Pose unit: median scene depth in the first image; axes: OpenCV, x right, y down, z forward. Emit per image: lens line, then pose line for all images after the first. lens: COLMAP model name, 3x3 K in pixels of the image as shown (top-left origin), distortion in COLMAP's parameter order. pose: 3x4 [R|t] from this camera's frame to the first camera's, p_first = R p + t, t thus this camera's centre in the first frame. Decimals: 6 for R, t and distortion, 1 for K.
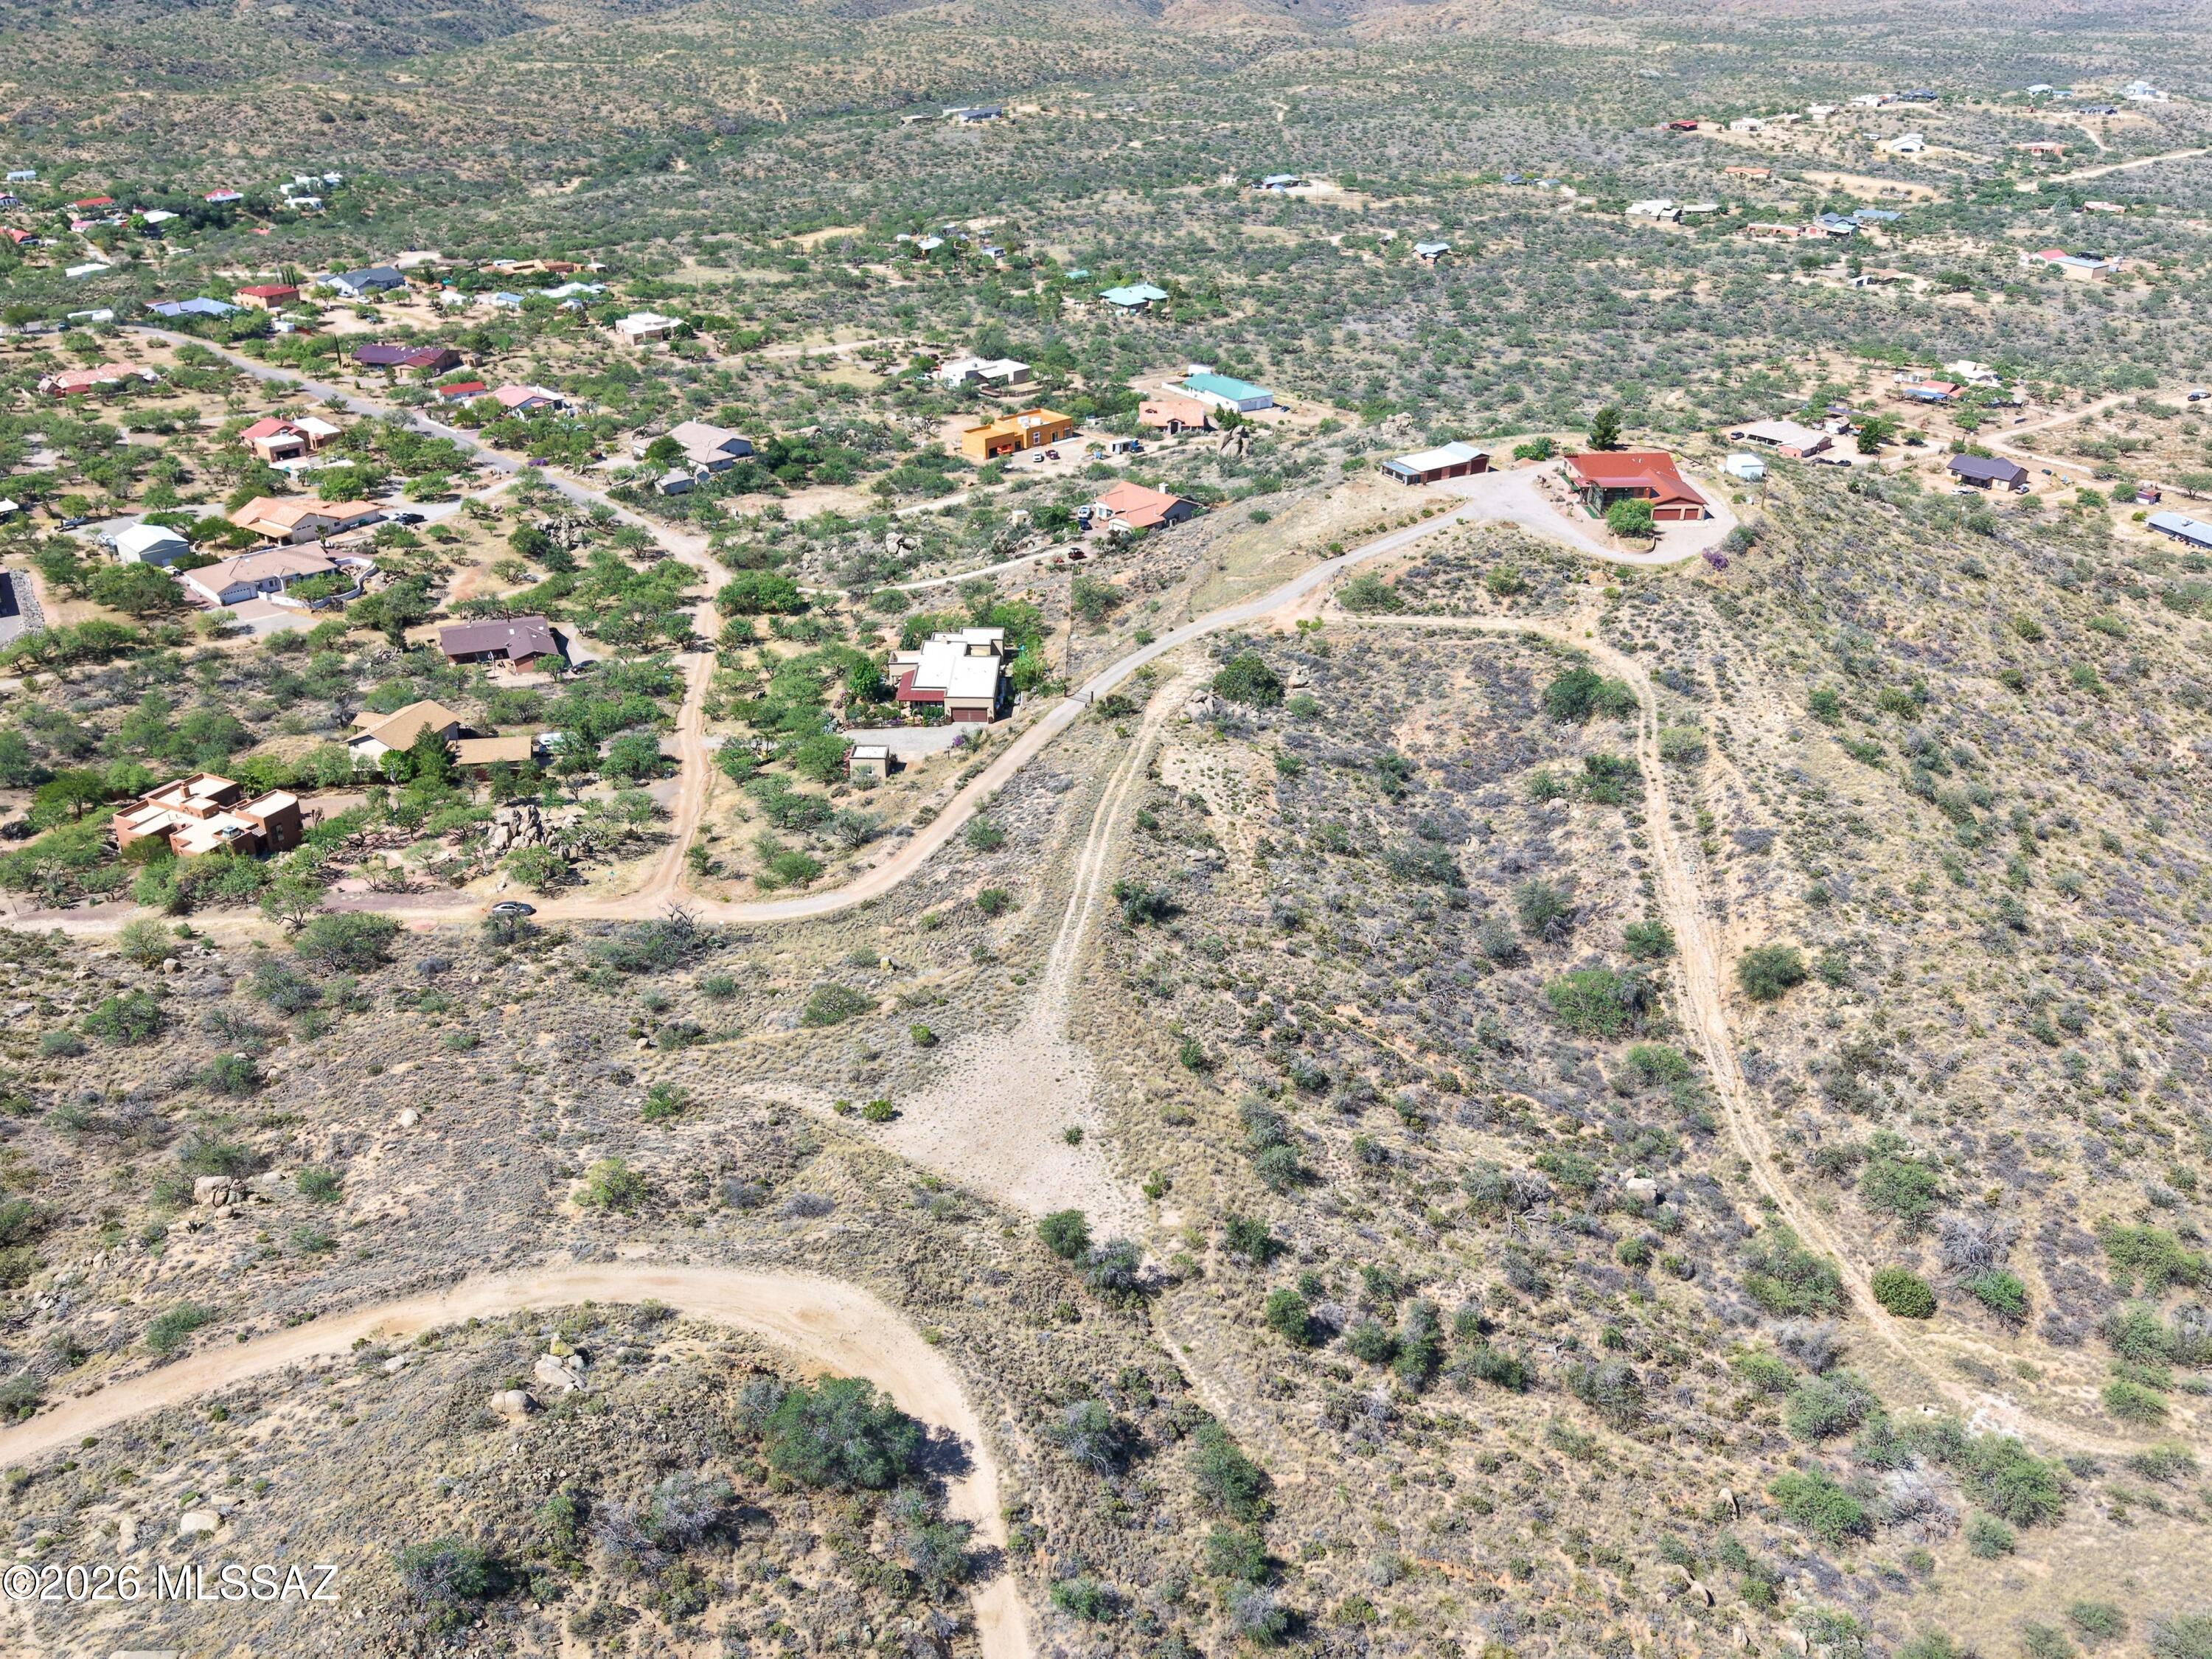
lens RADIAL K [[1969.6, 0, 1105.0], [0, 1969.6, 831.7], [0, 0, 1]] dist [0.065493, -0.102018]
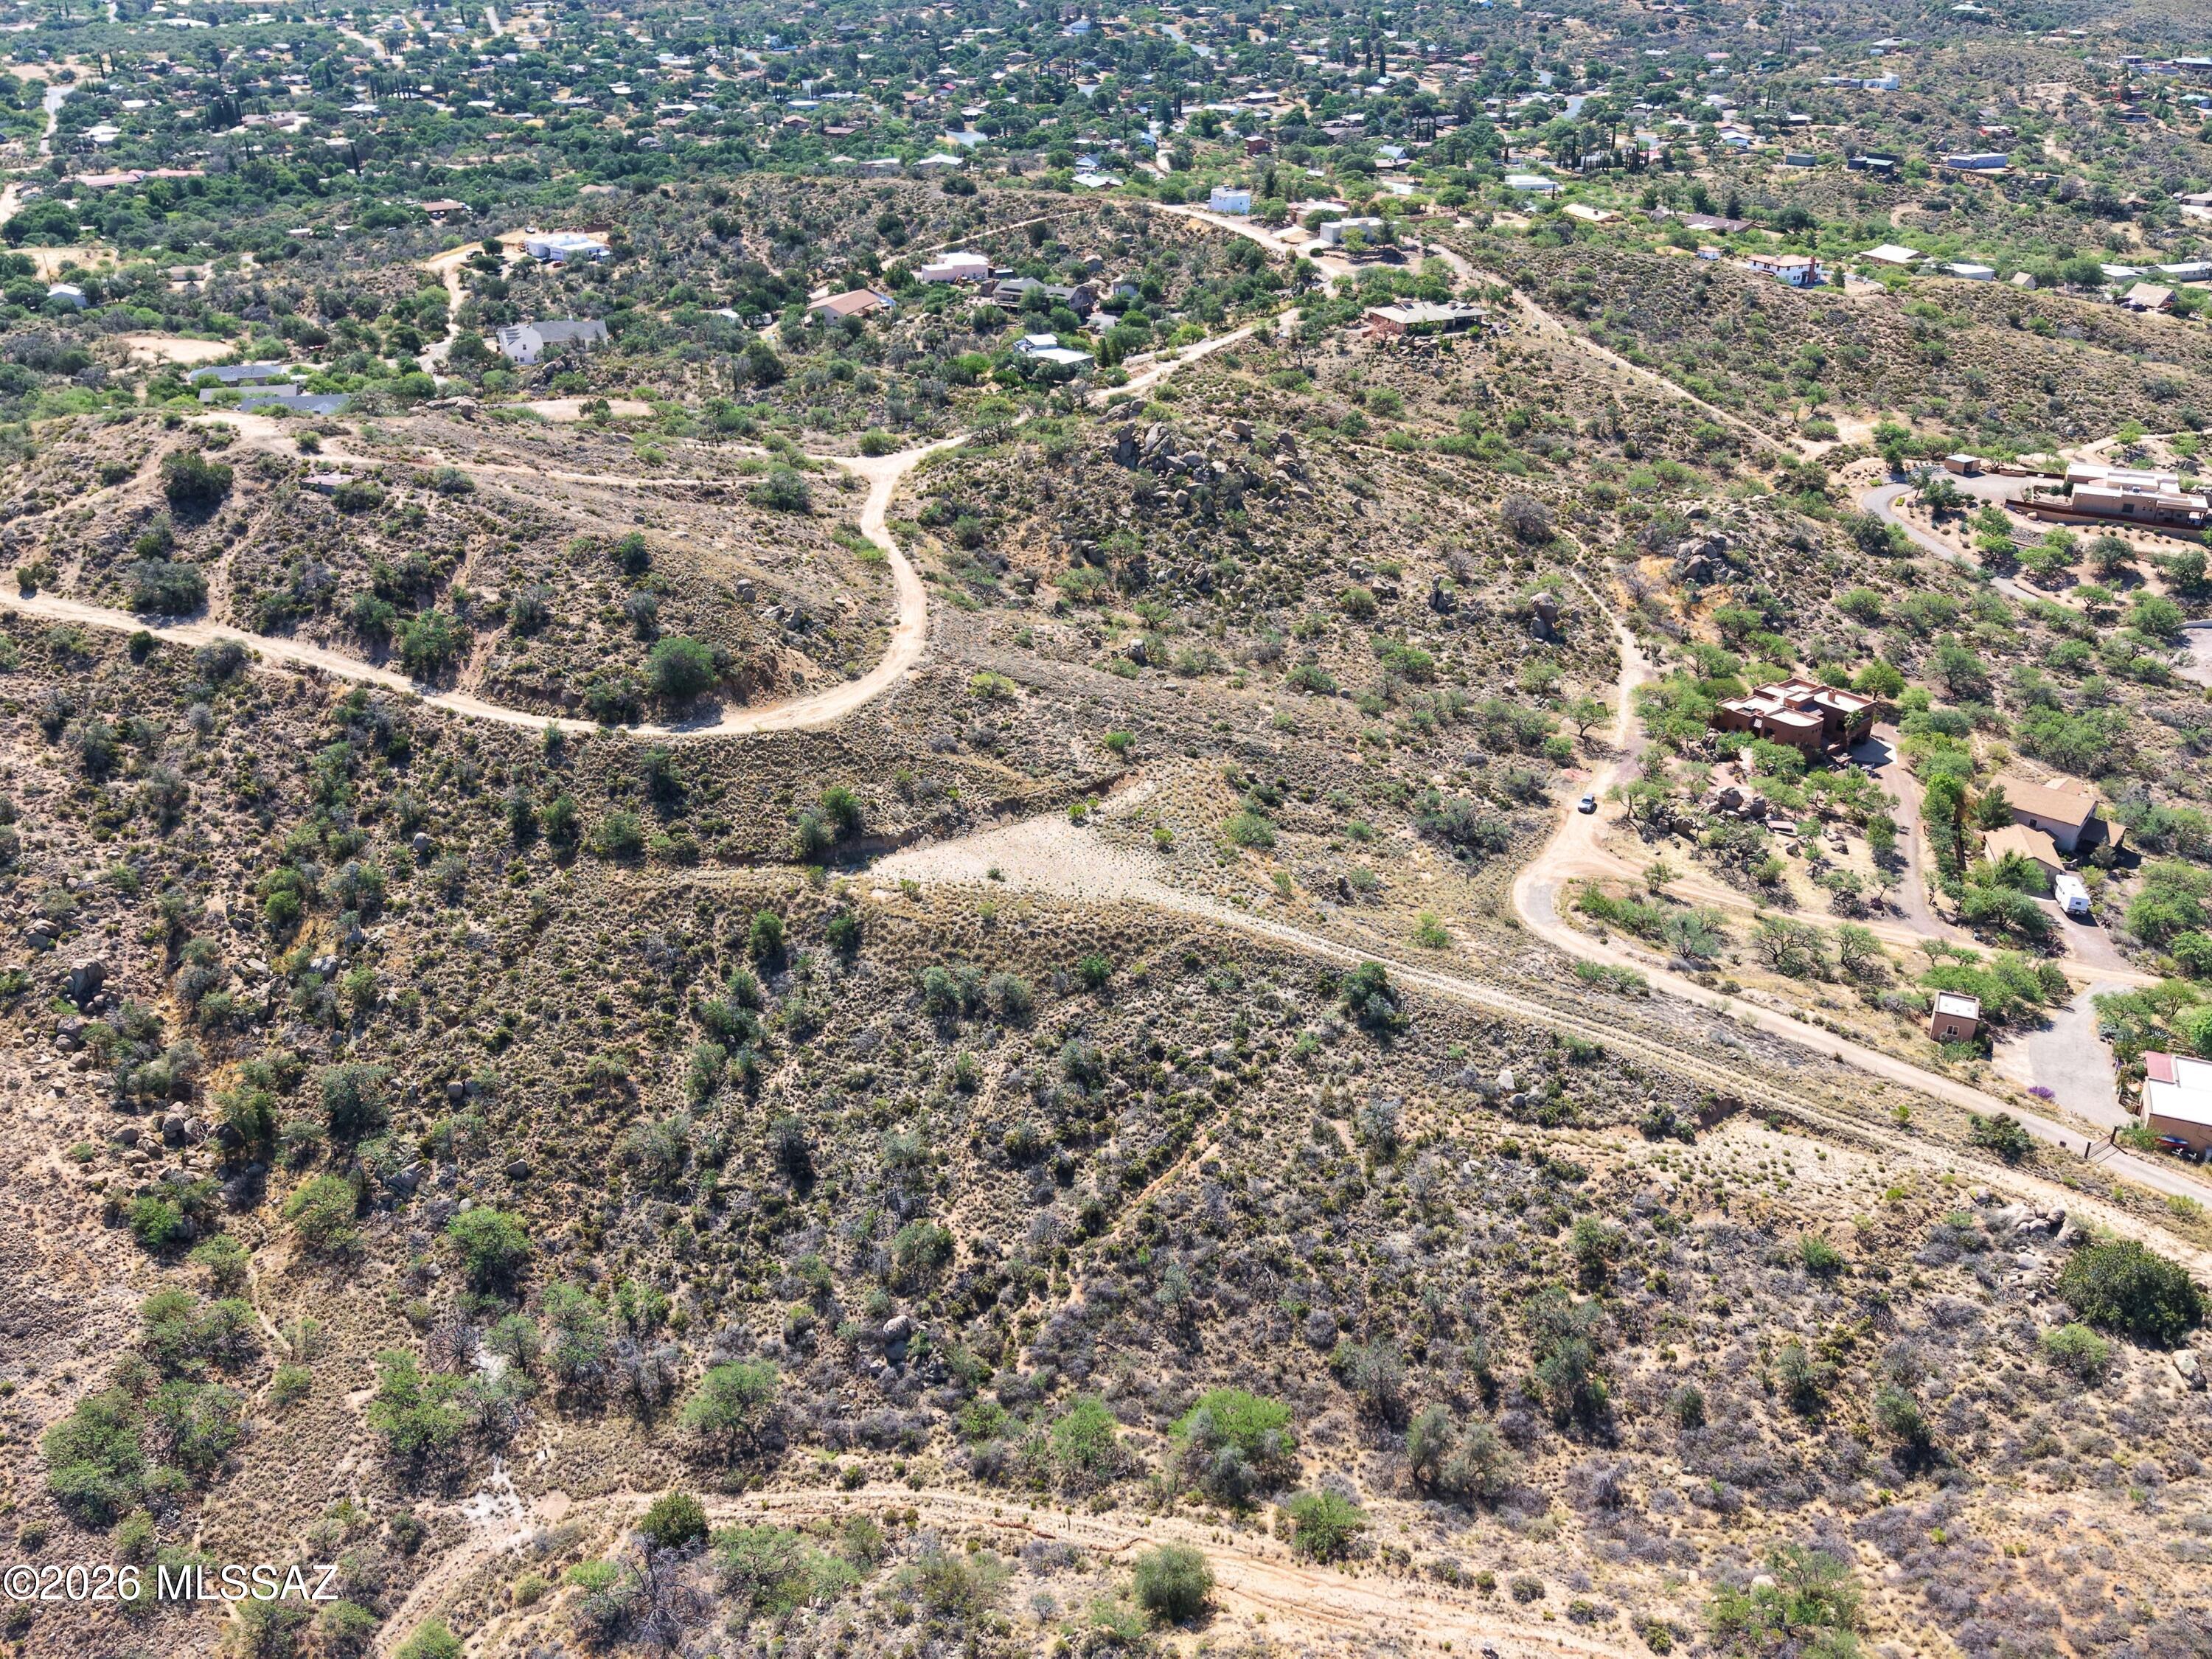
lens RADIAL K [[1969.6, 0, 1104.8], [0, 1969.6, 828.8], [0, 0, 1]] dist [0.065493, -0.102018]
pose [[-0.376936, 0.403539, -0.833712, 0.752172], [-0.412928, 0.732495, 0.541240, -0.439059], [0.829102, 0.548276, -0.109471, 0.870833]]
